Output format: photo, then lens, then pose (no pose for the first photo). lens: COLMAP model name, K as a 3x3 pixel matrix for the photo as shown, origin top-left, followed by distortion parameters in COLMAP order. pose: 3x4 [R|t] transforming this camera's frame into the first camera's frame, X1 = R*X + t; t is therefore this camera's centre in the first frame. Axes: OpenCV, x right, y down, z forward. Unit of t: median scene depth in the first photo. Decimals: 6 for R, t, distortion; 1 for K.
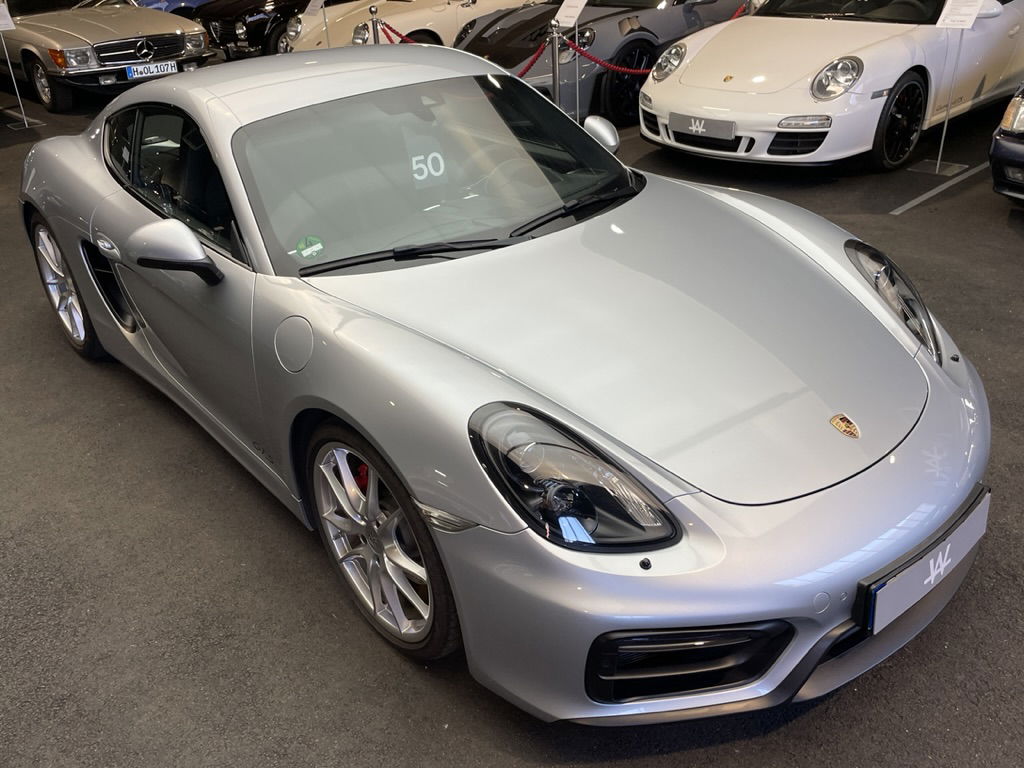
lens RADIAL K [[871.9, 0, 506.7], [0, 871.9, 377.6], [0, 0, 1]] dist [0.082989, -0.105679]
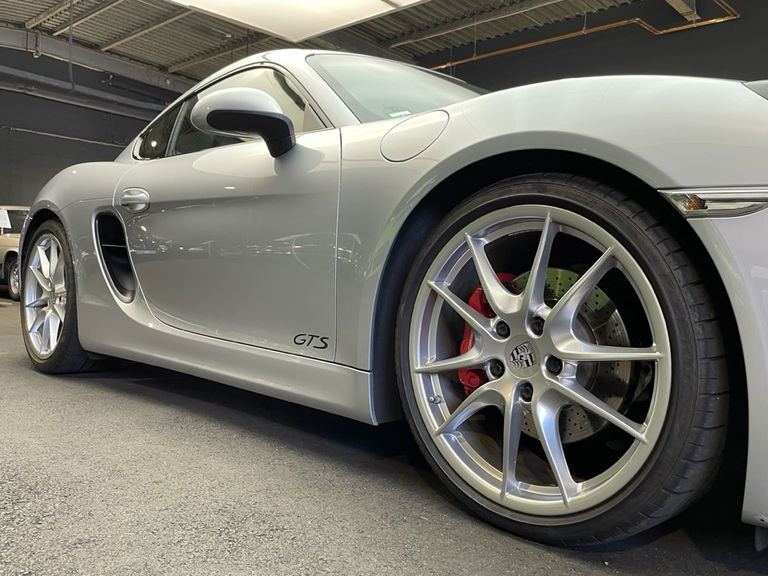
lens RADIAL K [[687.5, 0, 382.2], [0, 687.5, 287.3], [0, 0, 1]] dist [0.068353, -0.058015]
pose [[0.996242, 0.071312, 0.049150, -0.253370], [-0.041231, 0.889563, -0.454948, 0.336844], [-0.076166, 0.451212, 0.889161, 0.415486]]
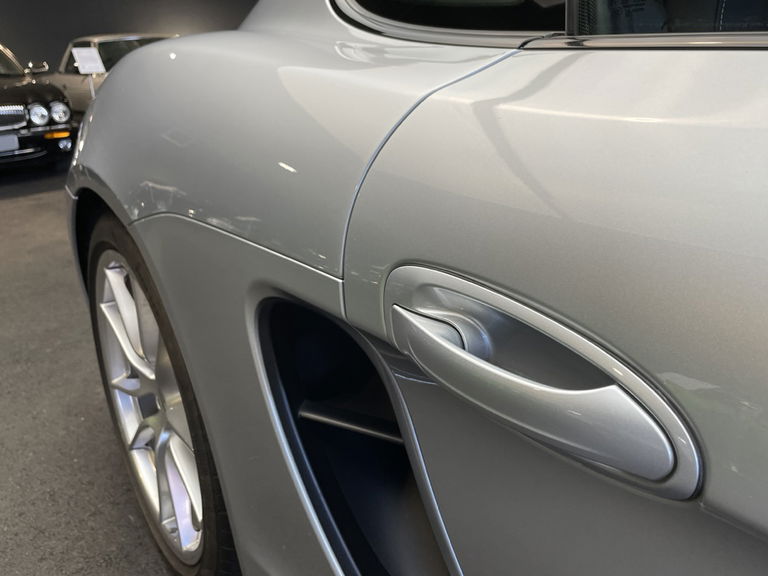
lens RADIAL K [[654.0, 0, 383.1], [0, 654.0, 284.3], [0, 0, 1]] dist [0.082989, -0.105679]
pose [[0.995836, 0.010001, -0.090613, -0.557372], [-0.023695, 0.988197, -0.151343, -0.171706], [0.088030, 0.152860, 0.984319, 1.064115]]
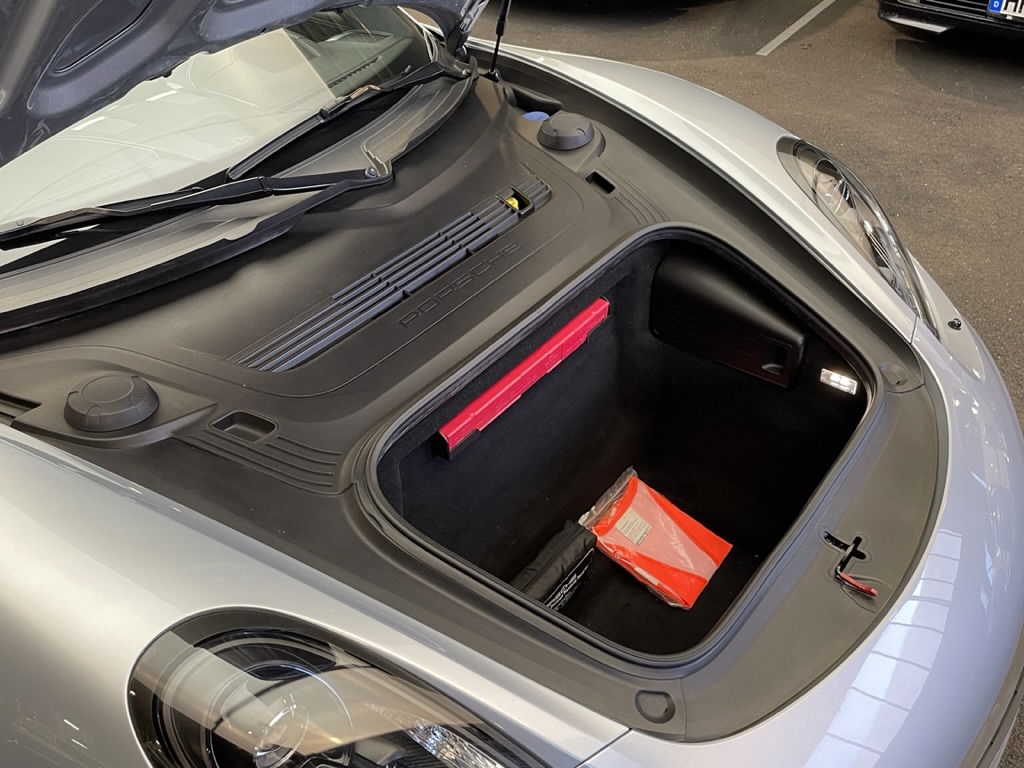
lens RADIAL K [[916.7, 0, 505.7], [0, 916.7, 389.5], [0, 0, 1]] dist [0.068353, -0.058015]
pose [[0.976876, -0.123077, 0.174829, 0.057668], [0.091649, 0.979813, 0.177672, -0.117707], [-0.193167, -0.157540, 0.968436, 0.373158]]
